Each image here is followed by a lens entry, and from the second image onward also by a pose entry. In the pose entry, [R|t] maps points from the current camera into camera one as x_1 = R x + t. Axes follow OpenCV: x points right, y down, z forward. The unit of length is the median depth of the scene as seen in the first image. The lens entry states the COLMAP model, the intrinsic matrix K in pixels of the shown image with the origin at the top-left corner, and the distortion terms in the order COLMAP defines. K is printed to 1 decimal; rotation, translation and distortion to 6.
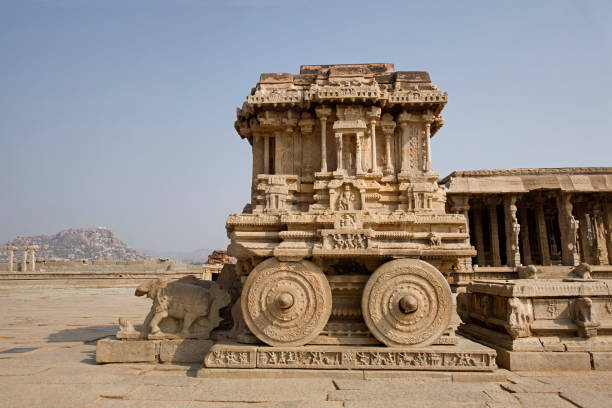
lens RADIAL K [[481.1, 0, 306.0], [0, 481.1, 204.0], [0, 0, 1]] dist [-0.029353, 0.067797]
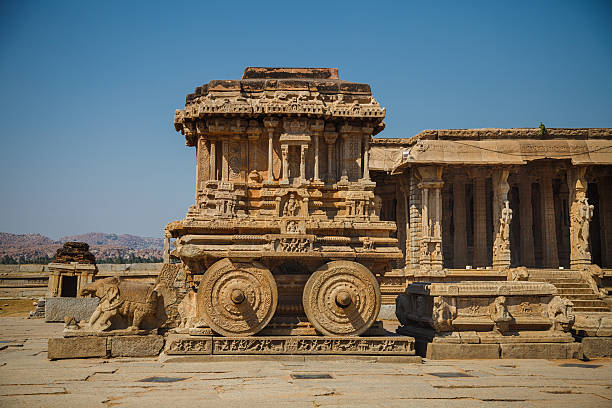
lens RADIAL K [[933.2, 0, 305.8], [0, 933.2, 215.6], [0, 0, 1]] dist [0.235192, 0.004970]
pose [[0.989193, 0.014100, 0.145942, -0.192076], [-0.025005, 0.997007, 0.073156, -0.144109], [-0.144474, -0.076015, 0.986585, -1.105552]]
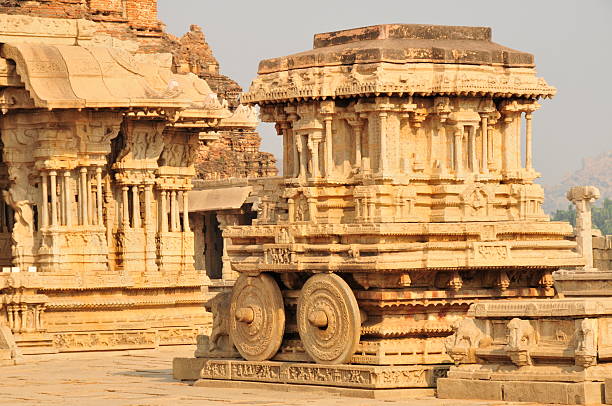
lens RADIAL K [[2946.6, 0, 306.1], [0, 2946.6, 232.1], [0, 0, 1]] dist [1.549785, -0.019196]
pose [[0.623888, -0.011772, -0.781425, 4.440030], [0.117585, 0.989918, 0.078968, -0.405047], [0.772617, -0.141151, 0.618982, -2.465998]]
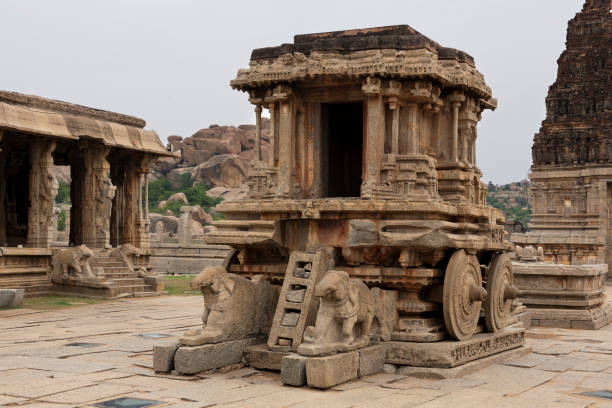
lens RADIAL K [[877.2, 0, 306.0], [0, 877.2, 204.0], [0, 0, 1]] dist [0.000564, -0.037192]
pose [[0.445700, 0.060811, 0.893114, -1.673381], [-0.140673, 0.990052, 0.002790, 0.056481], [-0.884060, -0.126880, 0.449821, 0.470981]]
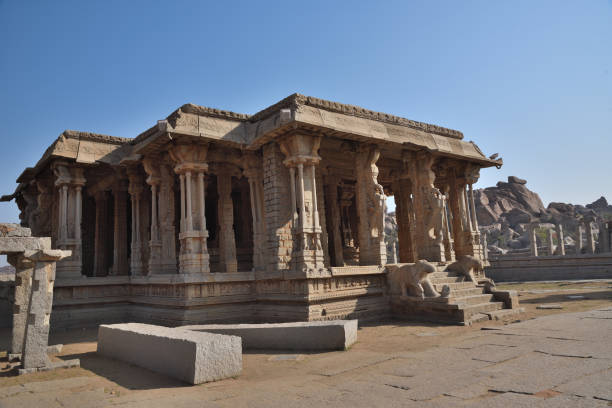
lens RADIAL K [[482.4, 0, 314.6], [0, 482.4, 204.6], [0, 0, 1]] dist [-0.059323, 0.000116]
pose [[0.773109, 0.058516, 0.631568, -0.040526], [-0.043714, 0.998283, -0.038981, 0.278513], [-0.632765, 0.002528, 0.774340, 1.975870]]
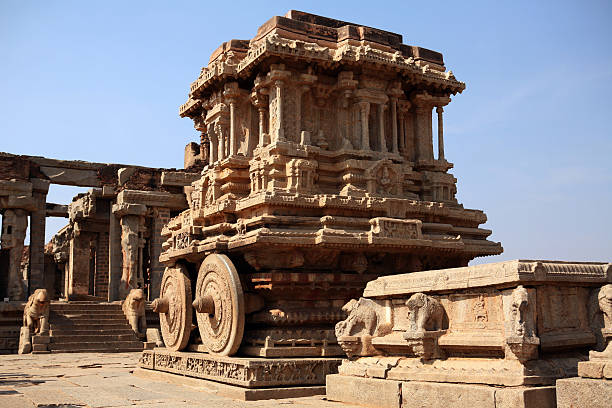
lens RADIAL K [[726.3, 0, 306.0], [0, 726.3, 204.0], [0, 0, 1]] dist [-0.004782, -0.005402]
pose [[0.512328, -0.145125, -0.846439, 1.319396], [0.124745, 0.987741, -0.093846, 0.156330], [0.849681, -0.057509, 0.524151, 0.423837]]
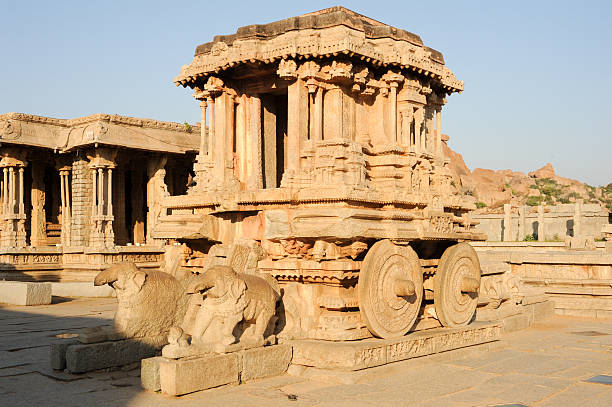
lens RADIAL K [[709.1, 0, 306.0], [0, 709.1, 203.5], [0, 0, 1]] dist [-0.027086, -0.017811]
pose [[0.627025, 0.048823, 0.777468, -1.102848], [-0.106359, 0.994054, 0.023354, 0.029102], [-0.771704, -0.097334, 0.628489, 0.286501]]
